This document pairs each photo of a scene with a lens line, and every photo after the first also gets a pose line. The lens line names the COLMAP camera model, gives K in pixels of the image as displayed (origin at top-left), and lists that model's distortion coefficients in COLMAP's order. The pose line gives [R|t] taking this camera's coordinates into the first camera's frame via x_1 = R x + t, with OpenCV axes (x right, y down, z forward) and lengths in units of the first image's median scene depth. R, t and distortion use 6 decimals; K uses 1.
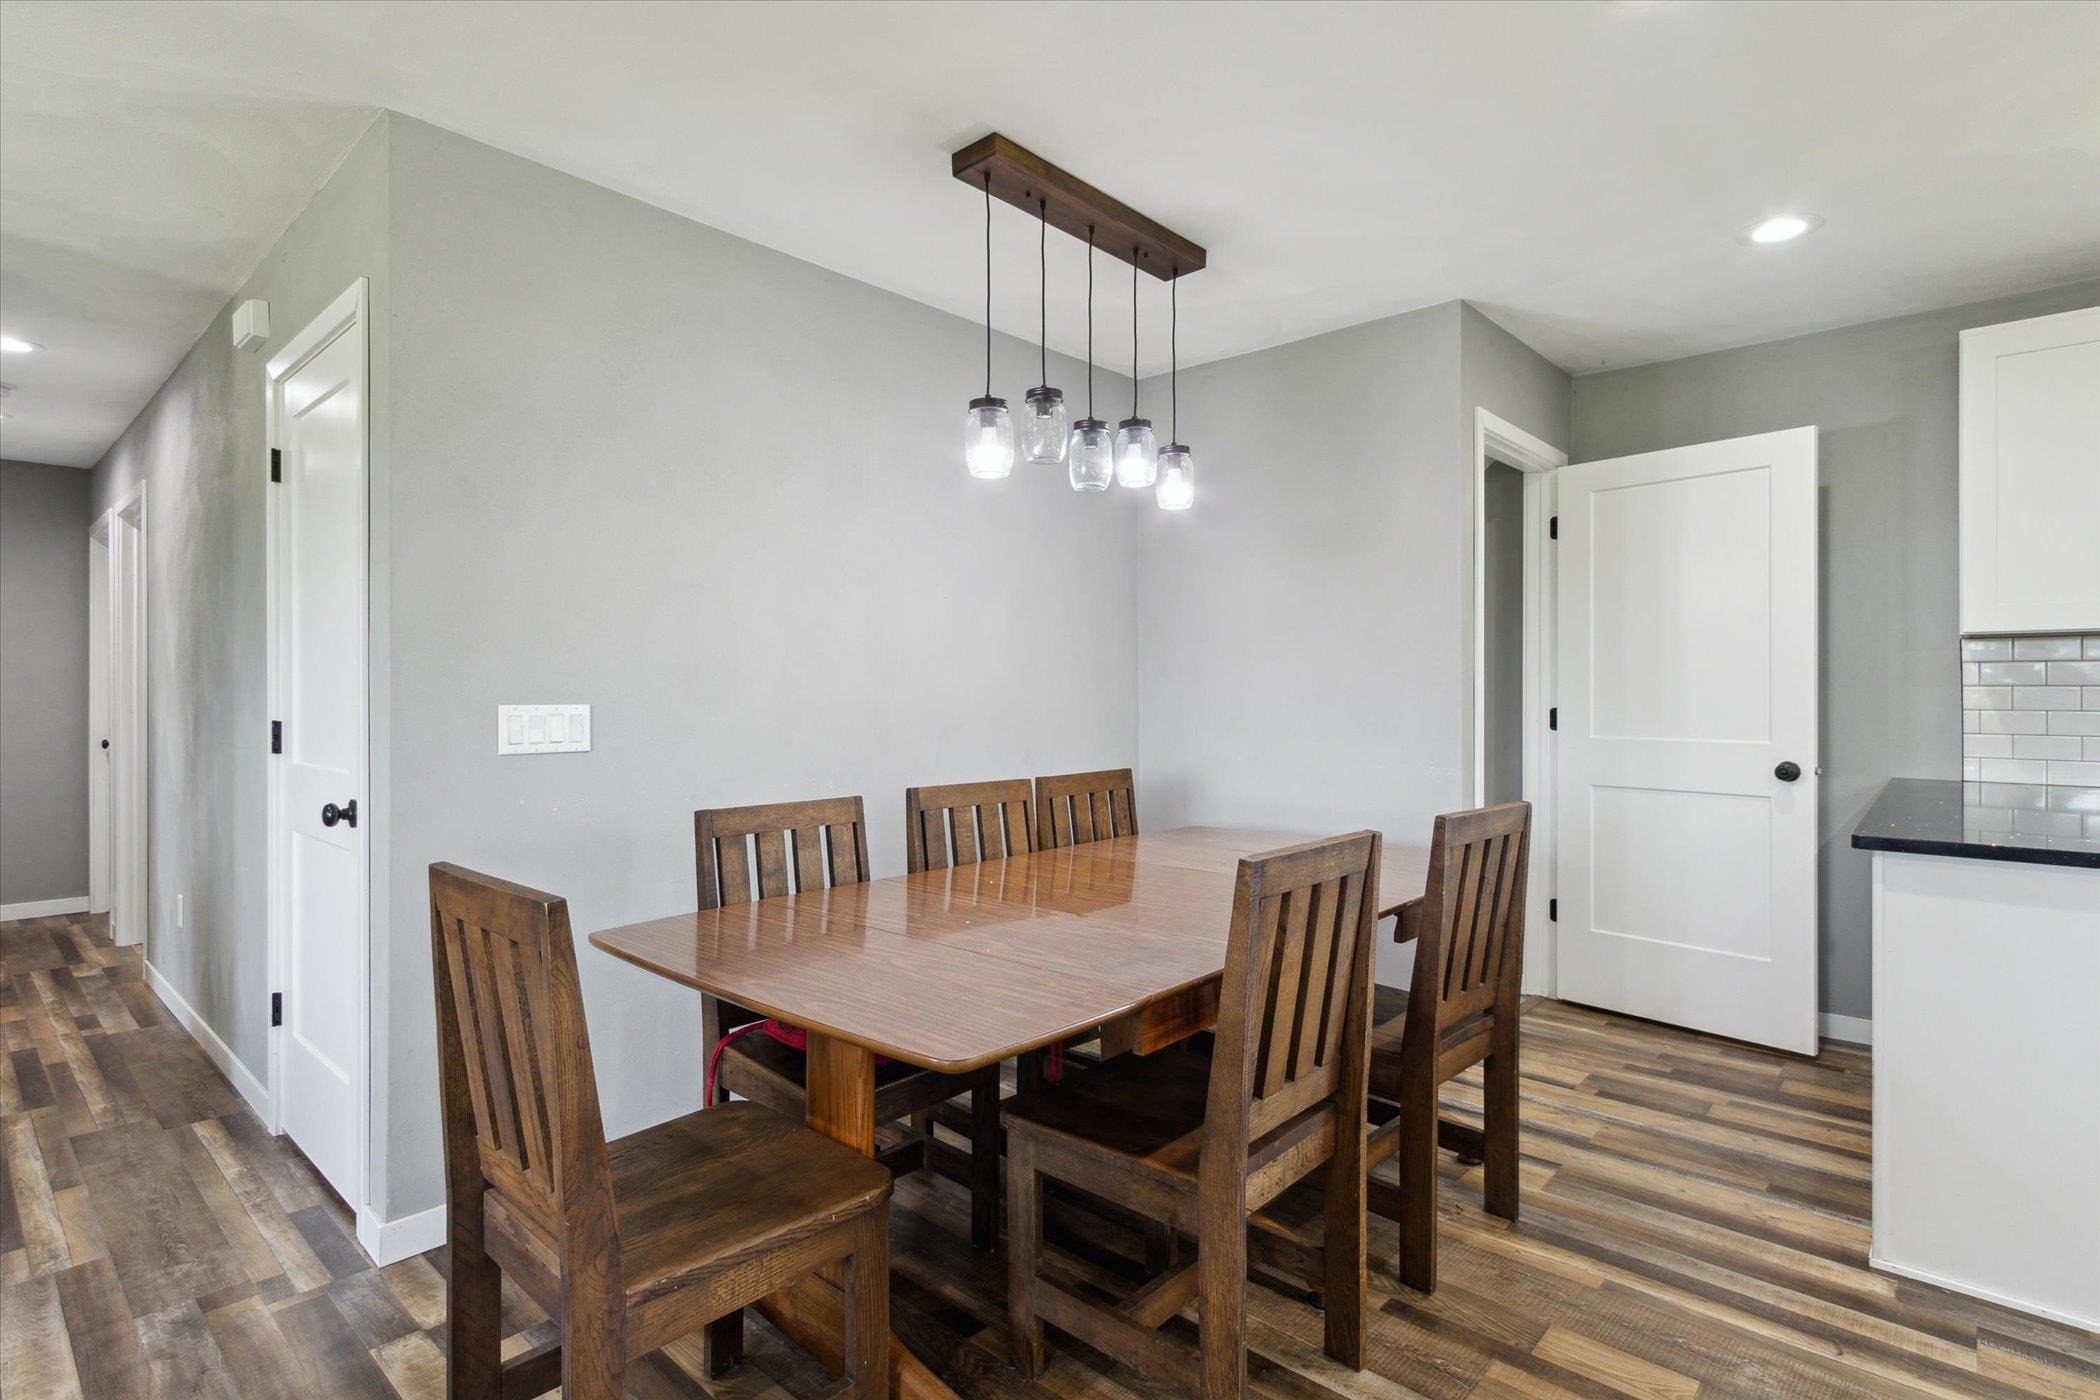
lens RADIAL K [[1029.4, 0, 1047.2], [0, 1029.4, 694.9], [0, 0, 1]] dist [0.006501, 0.000457]
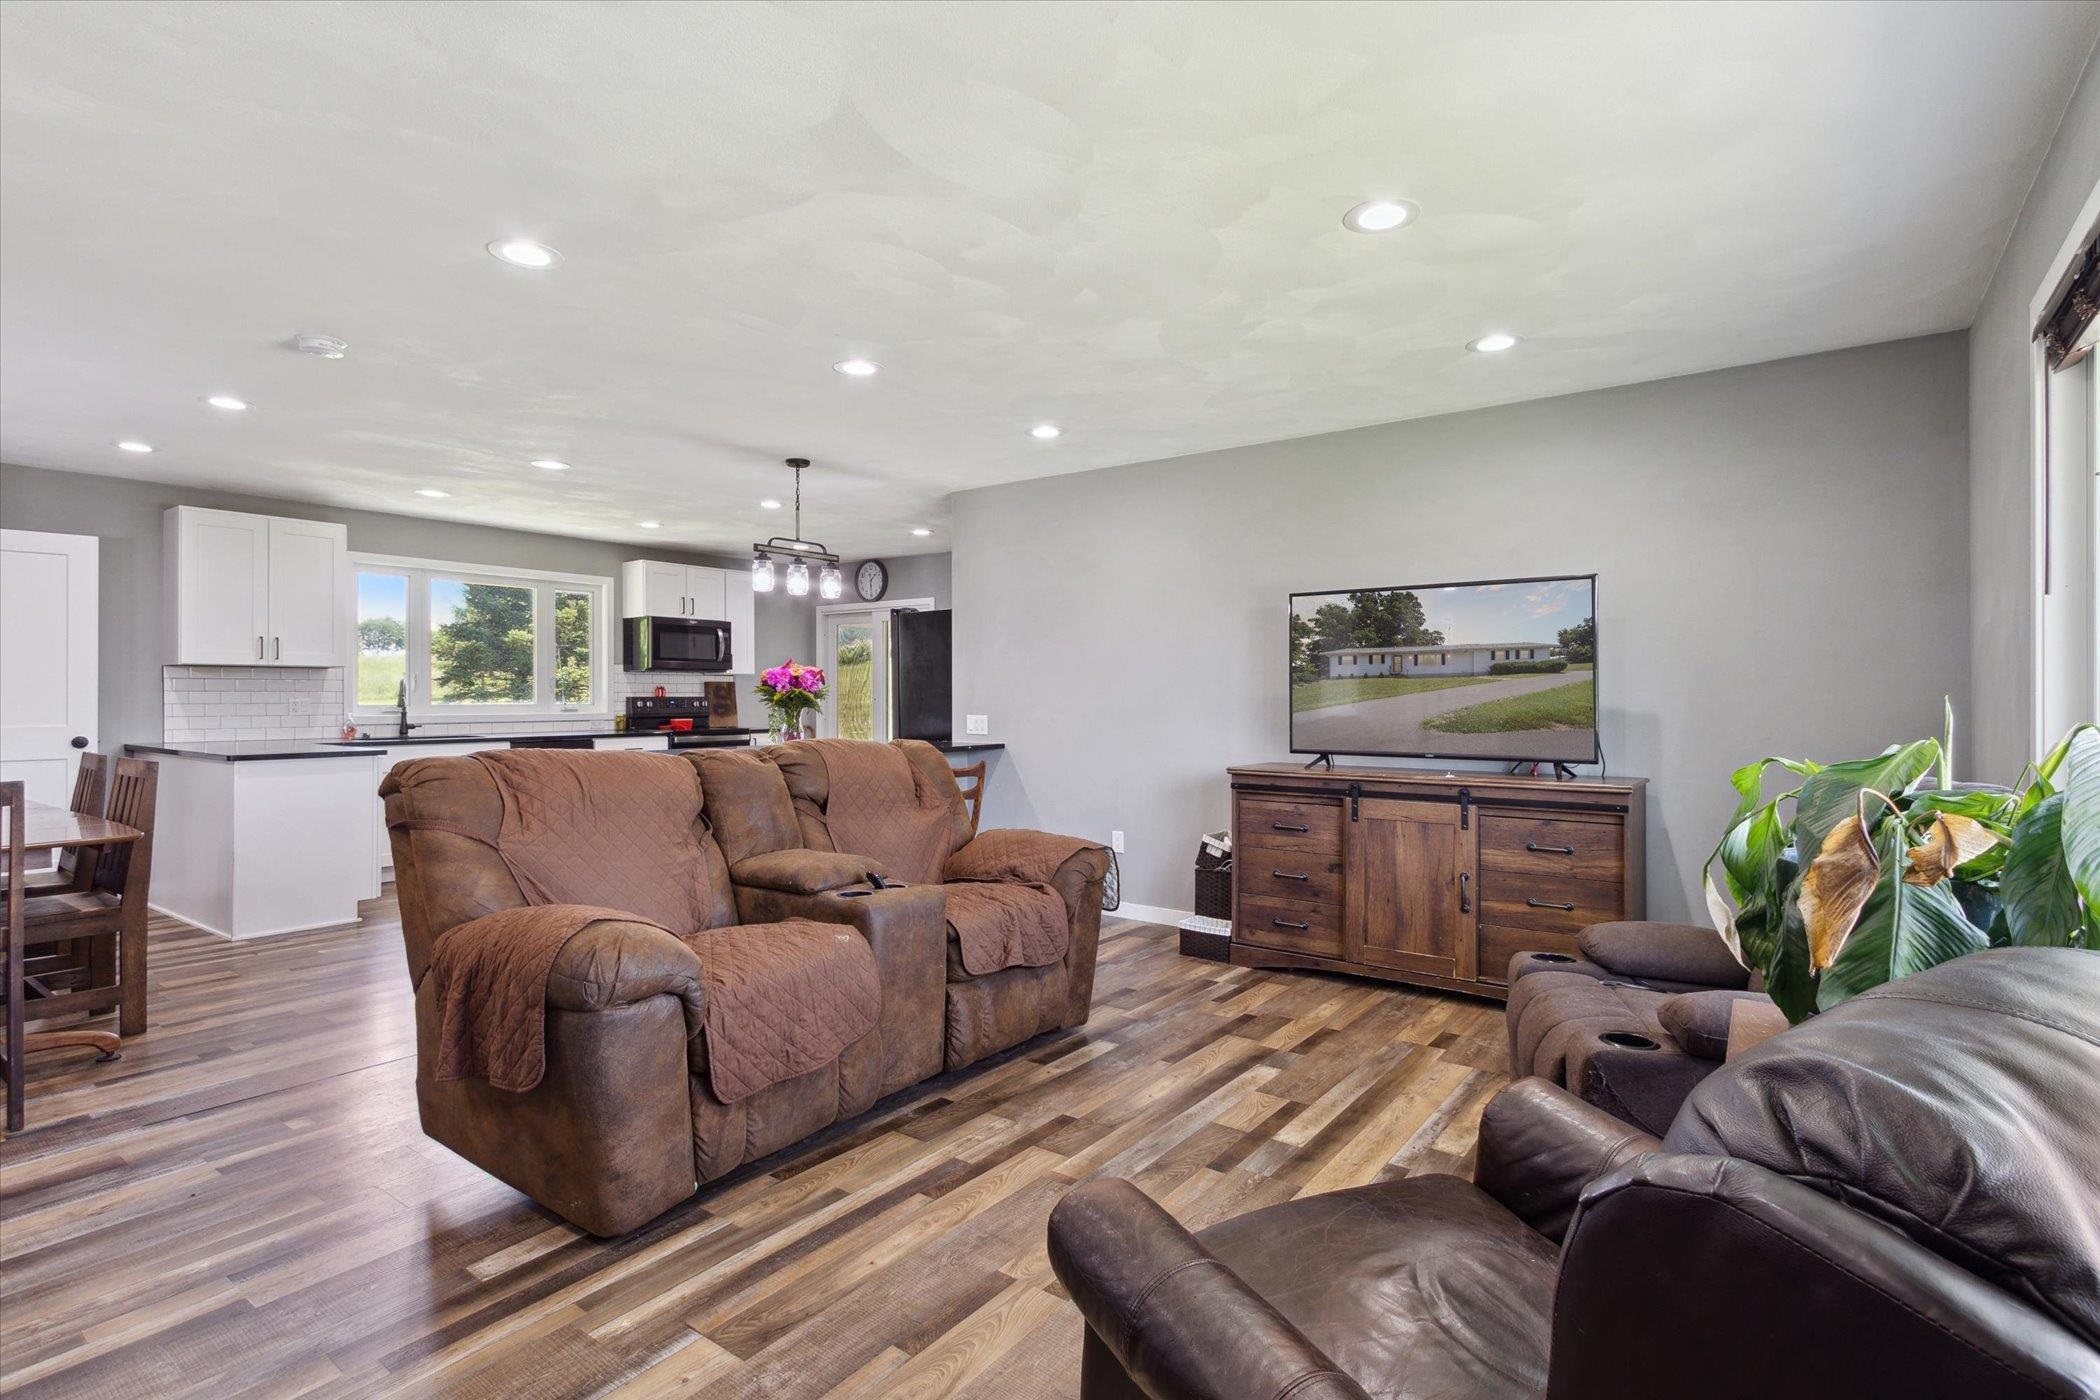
lens RADIAL K [[1021.0, 0, 1053.1], [0, 1021.0, 694.6], [0, 0, 1]] dist [0.015285, -0.010081]
pose [[-0.102856, 0.002004, 0.994694, -1.210642], [0.004457, 0.999989, -0.001554, 0.008102], [-0.994686, 0.004273, -0.102864, -0.425392]]
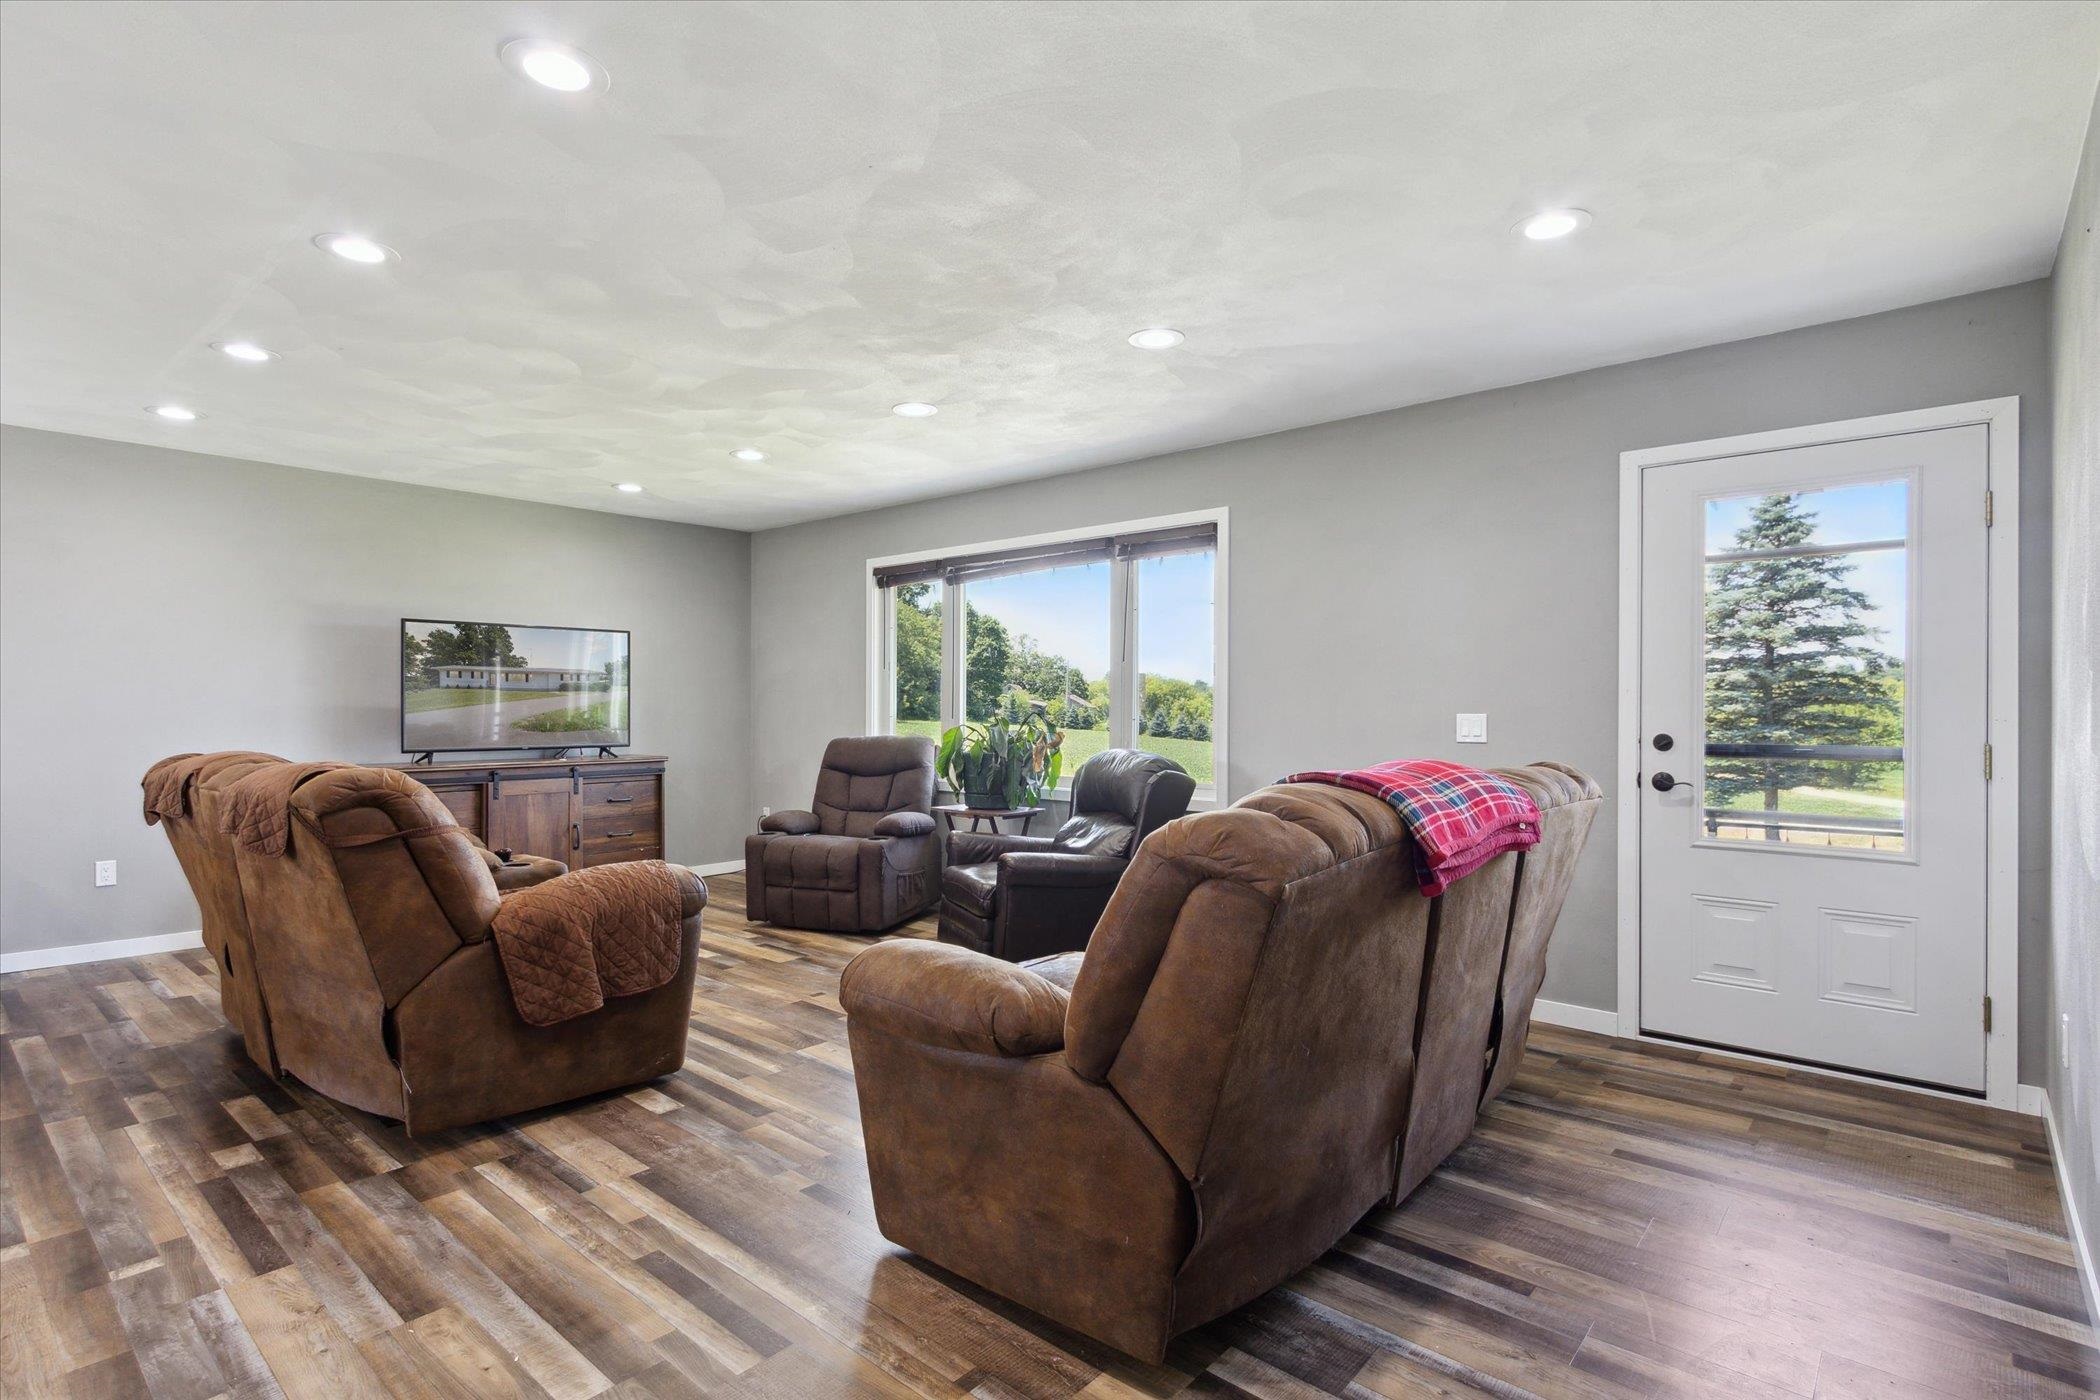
lens RADIAL K [[1021.0, 0, 1053.1], [0, 1021.0, 694.6], [0, 0, 1]] dist [0.015285, -0.010081]
pose [[-0.999699, -0.000840, -0.024528, -0.819612], [-0.000681, 0.999979, -0.006468, 0.003239], [0.024533, -0.006449, -0.999678, 0.898647]]
